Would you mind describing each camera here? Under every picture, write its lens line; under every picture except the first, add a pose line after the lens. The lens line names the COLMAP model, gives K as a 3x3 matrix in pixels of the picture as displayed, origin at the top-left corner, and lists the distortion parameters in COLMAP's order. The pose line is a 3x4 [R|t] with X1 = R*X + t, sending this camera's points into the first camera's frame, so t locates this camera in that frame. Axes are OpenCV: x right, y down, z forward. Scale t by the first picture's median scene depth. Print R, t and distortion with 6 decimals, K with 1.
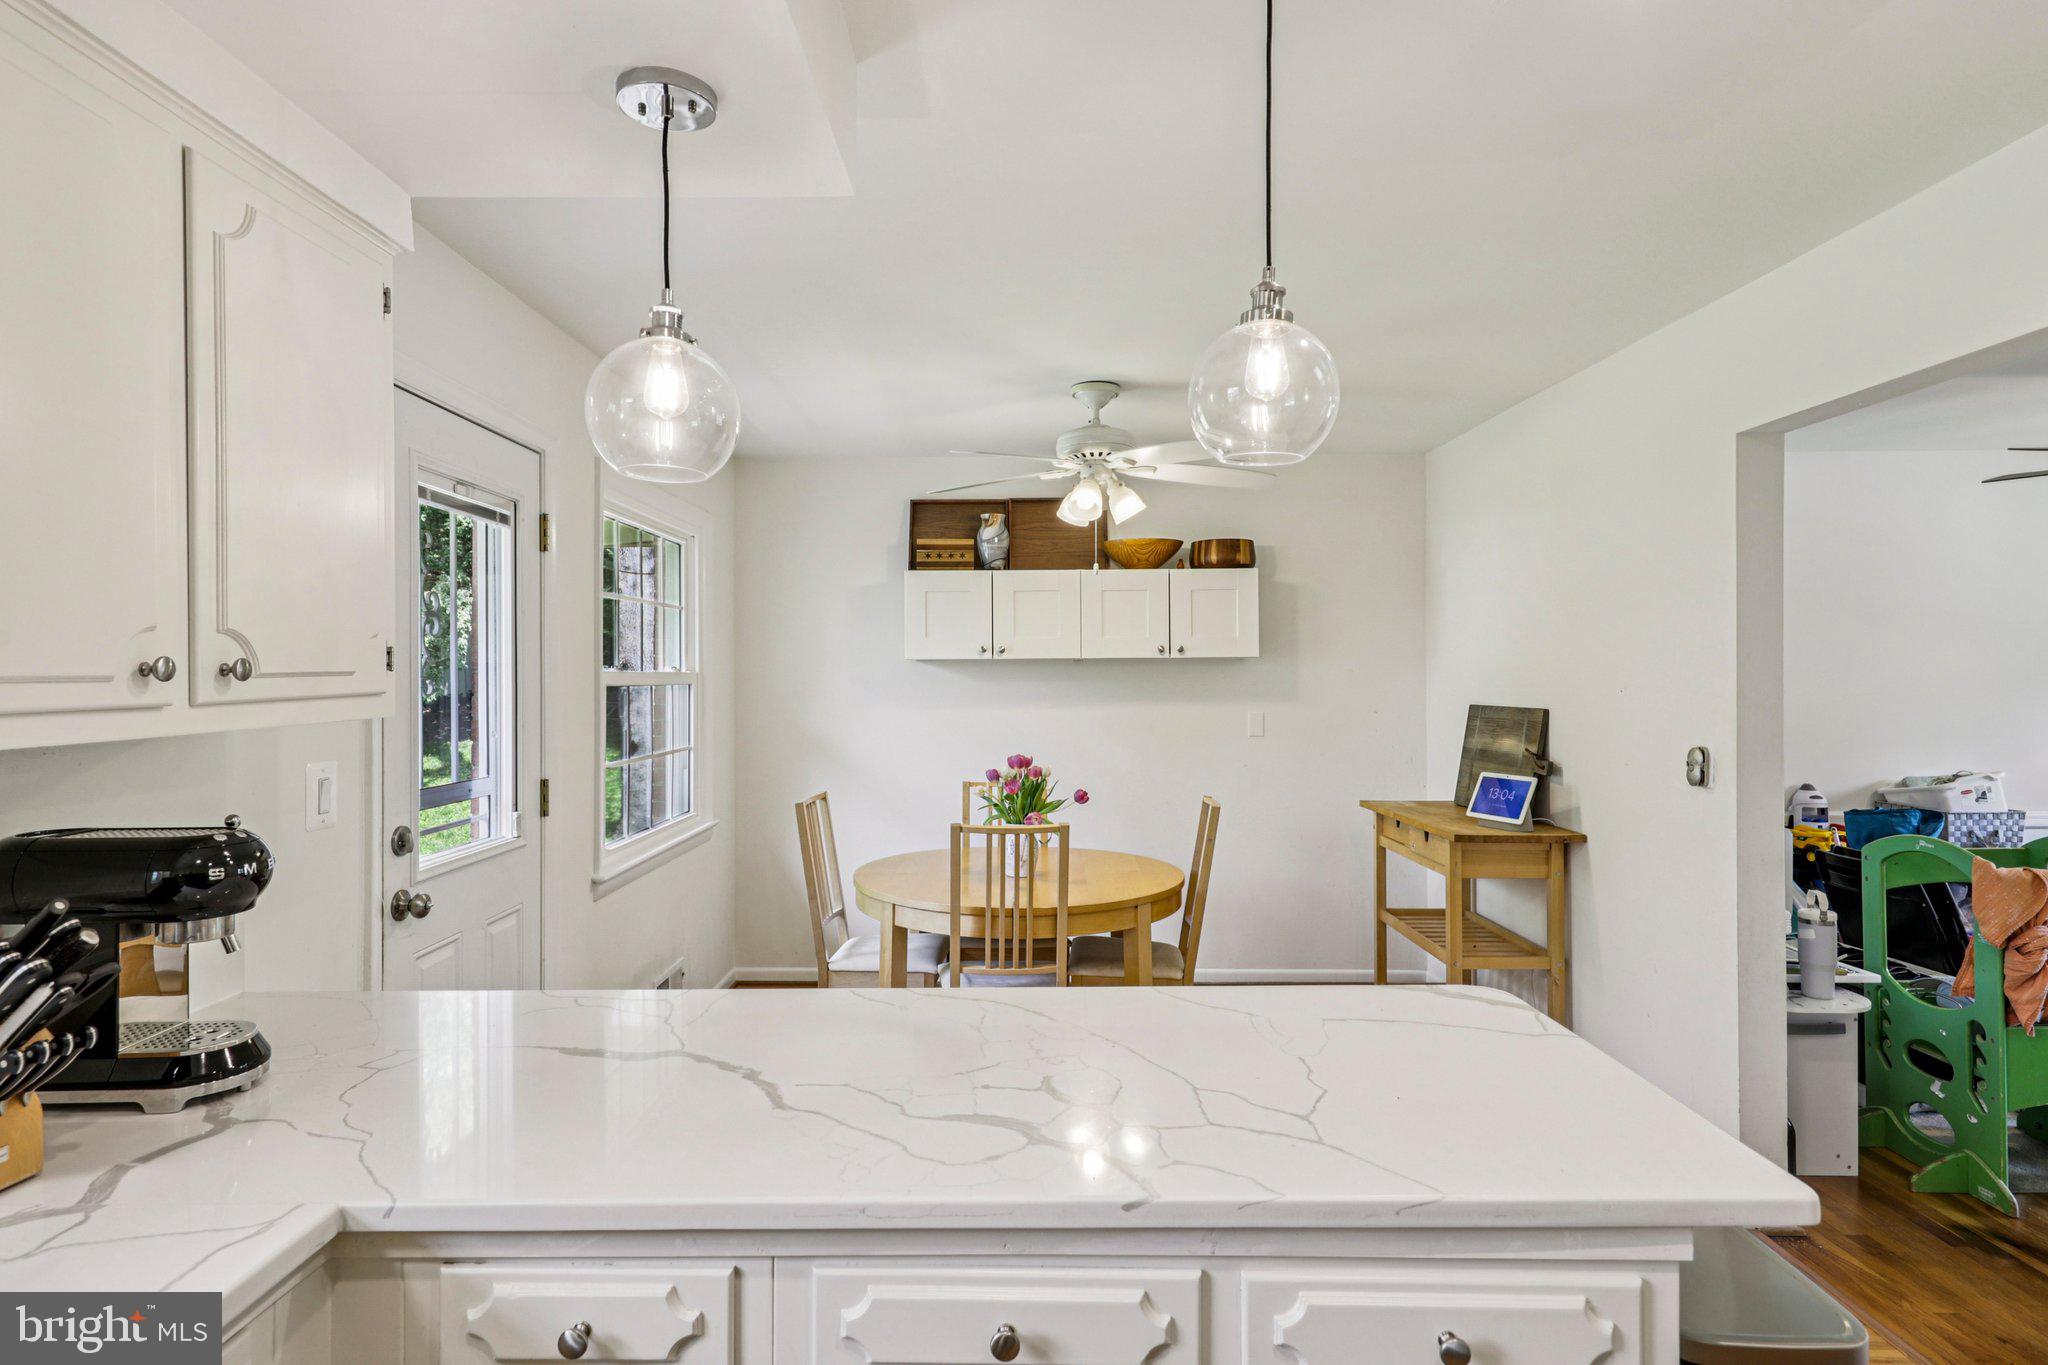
lens RADIAL K [[1065.7, 0, 994.2], [0, 1065.7, 671.7], [0, 0, 1]] dist [0.020108, -0.001411]
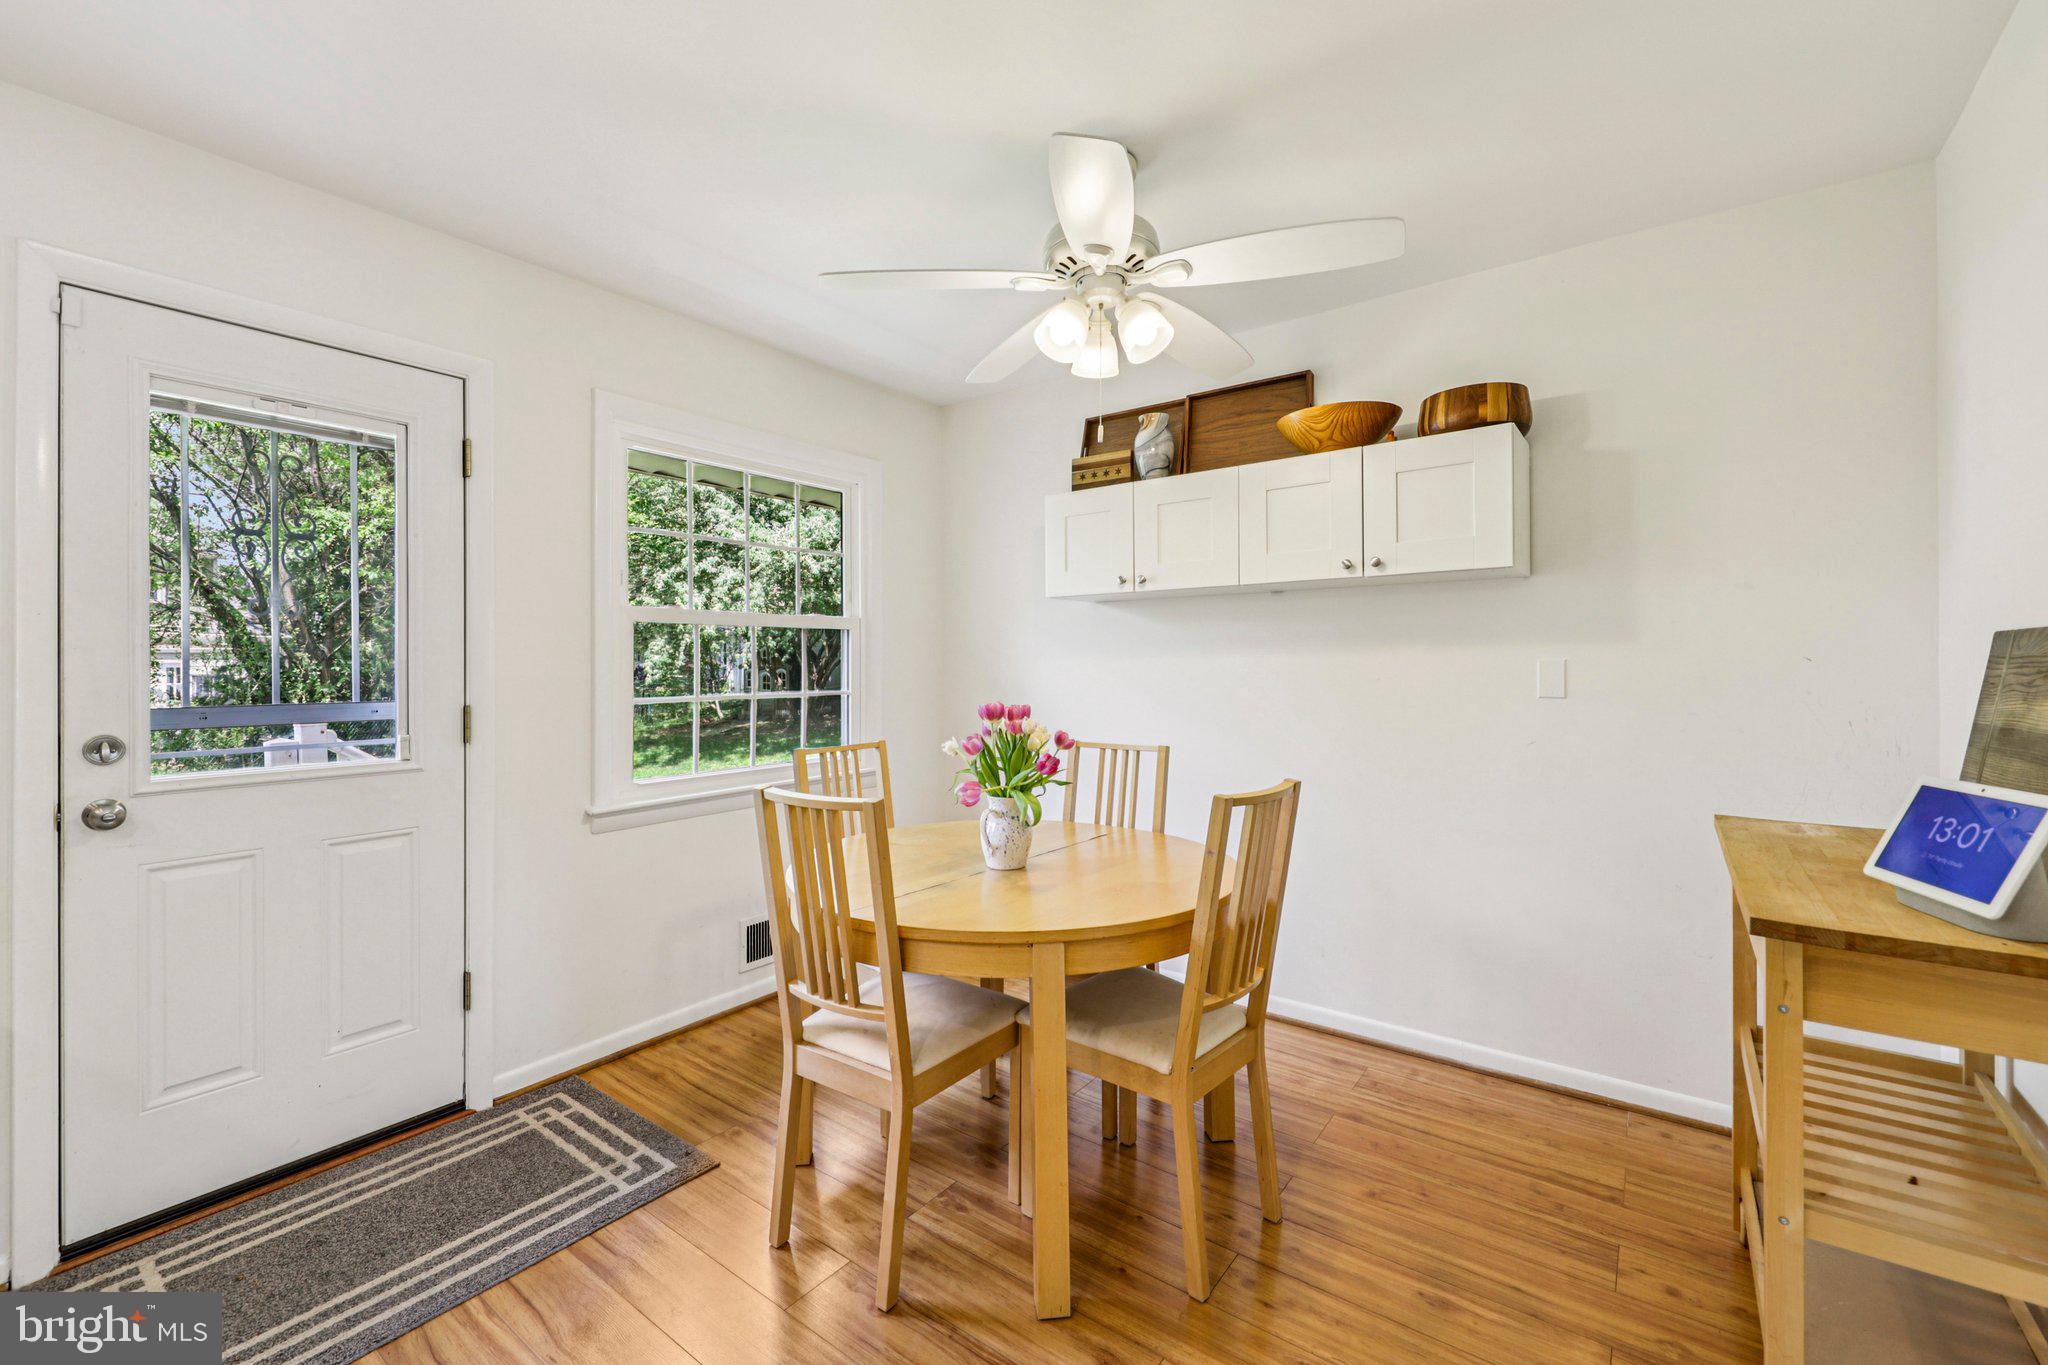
lens RADIAL K [[842.3, 0, 1007.3], [0, 842.3, 662.5], [0, 0, 1]] dist [0.005599, -0.000983]
pose [[0.814141, 0.000425, -0.580667, 0.332193], [0.003435, 0.999979, 0.005547, 0.043433], [0.580657, -0.006510, 0.814122, 0.486443]]
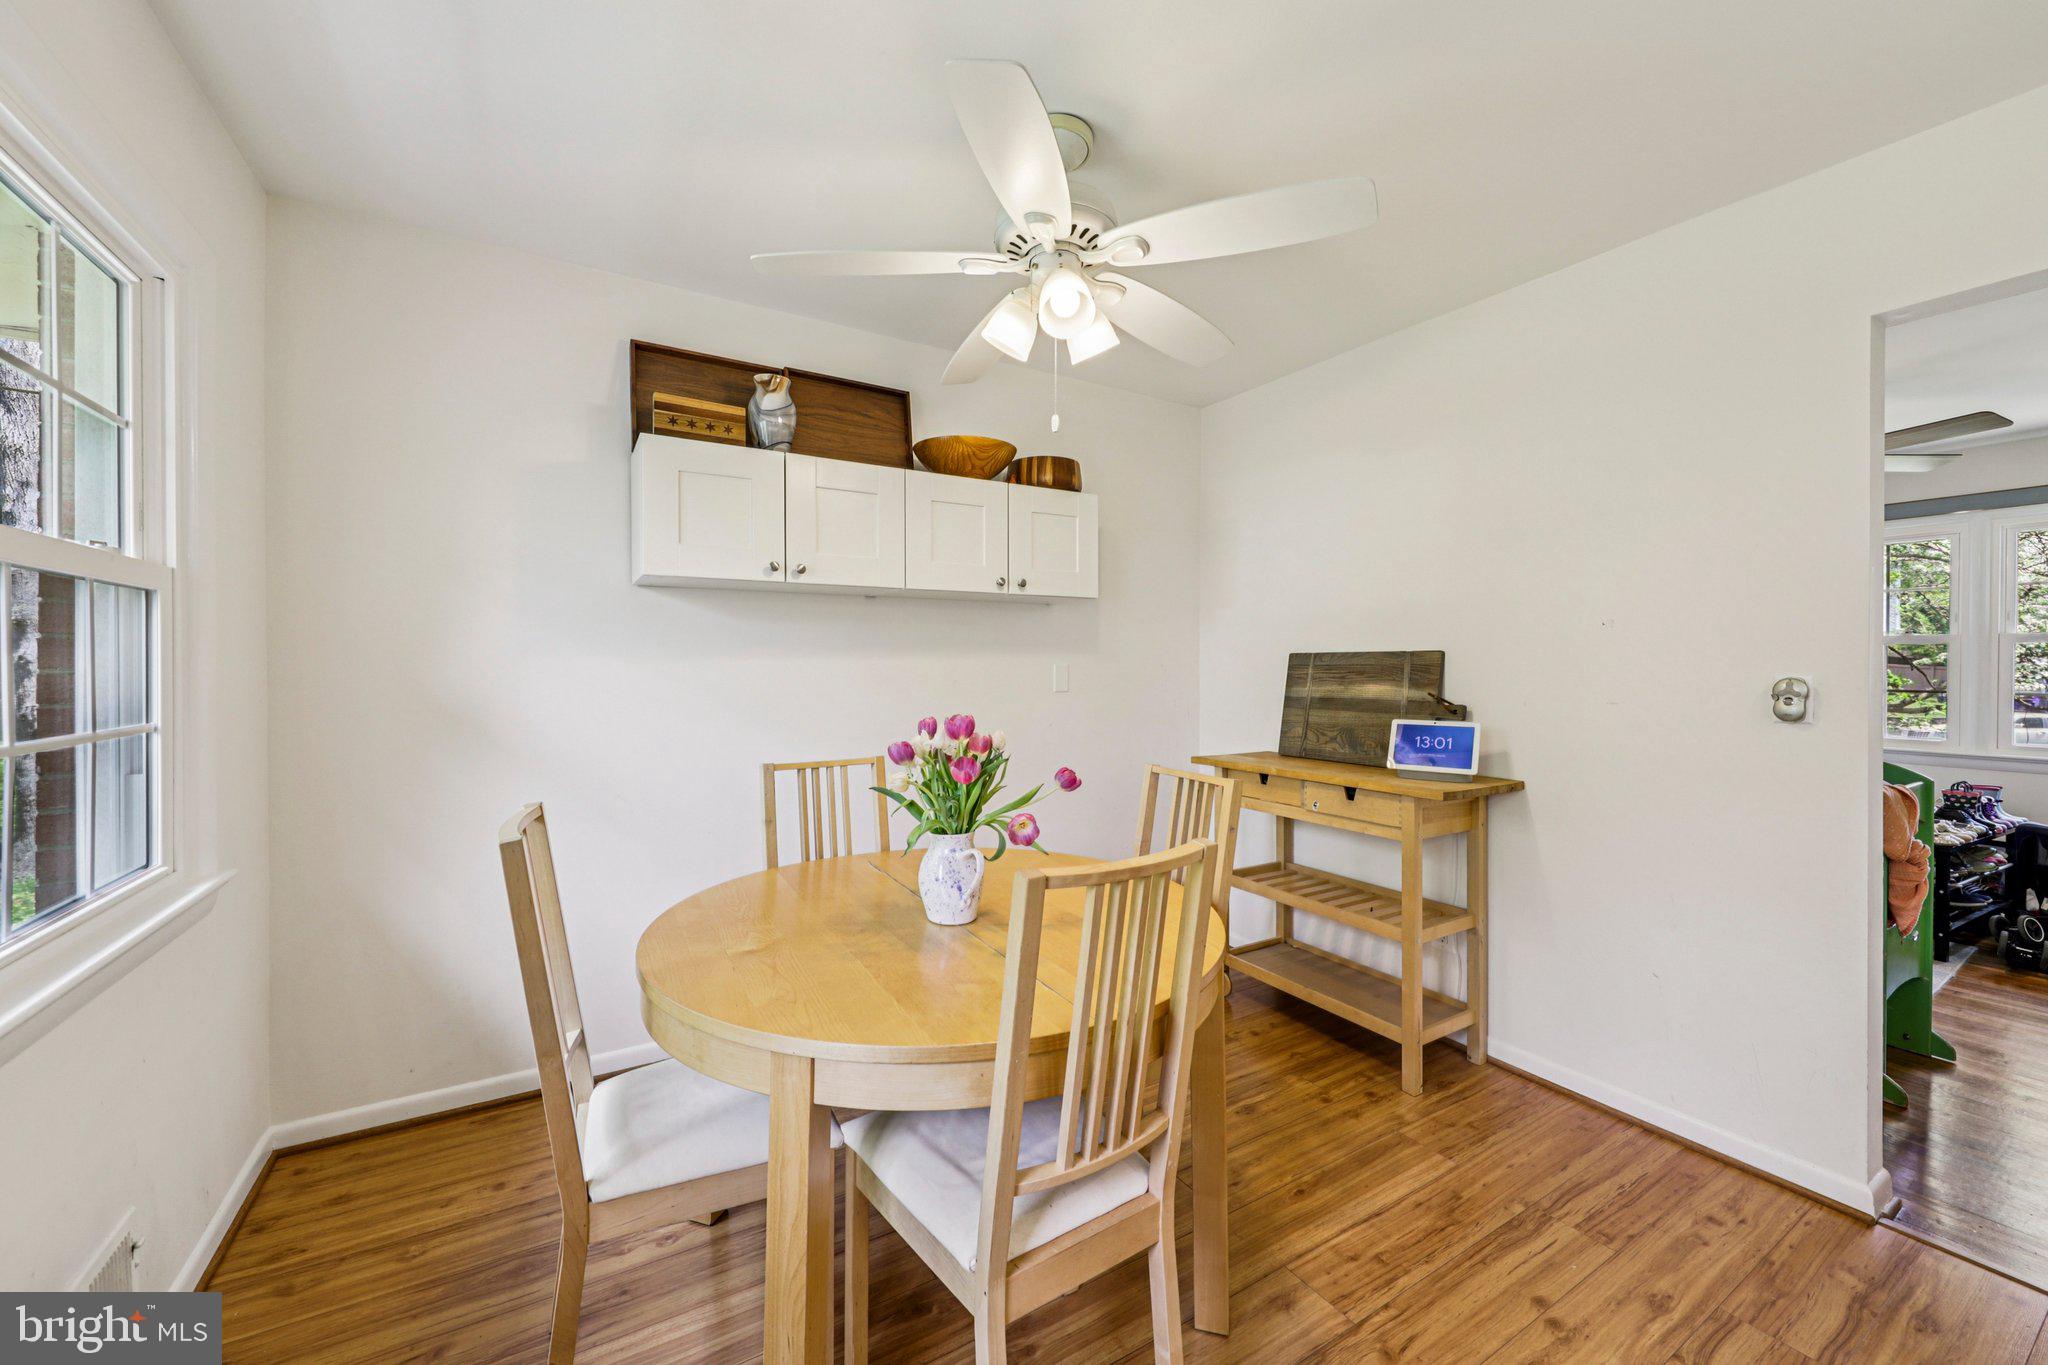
lens RADIAL K [[771.6, 0, 1011.6], [0, 771.6, 671.1], [0, 0, 1]] dist [-0.000220, -0.000395]
pose [[0.844778, 0.001585, 0.535115, -0.164524], [-0.007903, 0.999924, 0.009515, 0.045436], [-0.535059, -0.012267, 0.844726, 0.574281]]
